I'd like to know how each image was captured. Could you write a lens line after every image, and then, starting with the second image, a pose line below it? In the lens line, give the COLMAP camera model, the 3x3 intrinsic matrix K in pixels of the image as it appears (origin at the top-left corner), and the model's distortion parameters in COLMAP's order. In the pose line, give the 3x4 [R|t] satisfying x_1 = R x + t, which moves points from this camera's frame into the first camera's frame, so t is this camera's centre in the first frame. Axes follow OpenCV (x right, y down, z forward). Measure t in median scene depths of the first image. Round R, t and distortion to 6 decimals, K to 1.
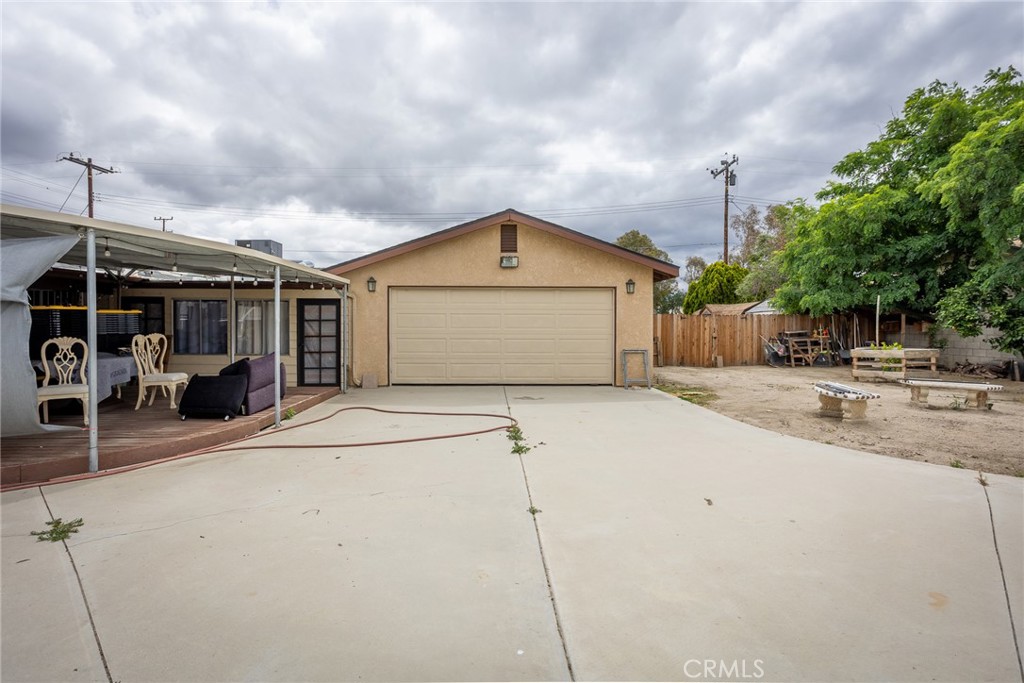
lens RADIAL K [[526.2, 0, 512.0], [0, 526.2, 341.5], [0, 0, 1]] dist [-0.002832, -0.000314]
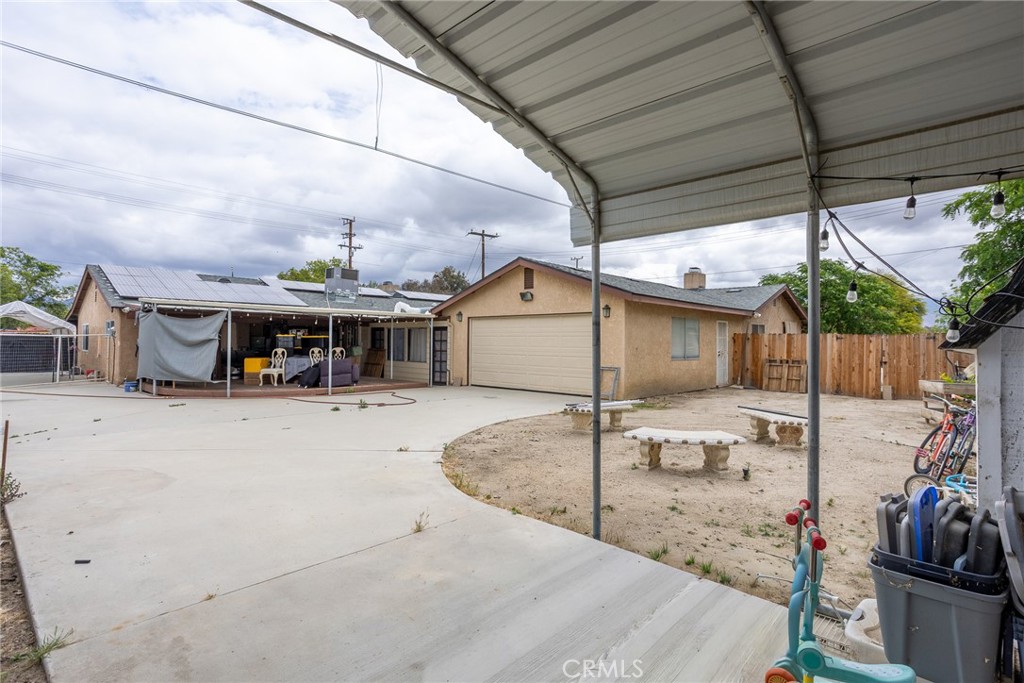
lens RADIAL K [[526.2, 0, 512.0], [0, 526.2, 341.5], [0, 0, 1]] dist [-0.002832, -0.000314]
pose [[0.715745, 0.002466, -0.698357, 0.646361], [-0.028468, 0.999266, -0.025648, -0.002950], [0.697781, 0.038238, 0.715290, 0.030523]]
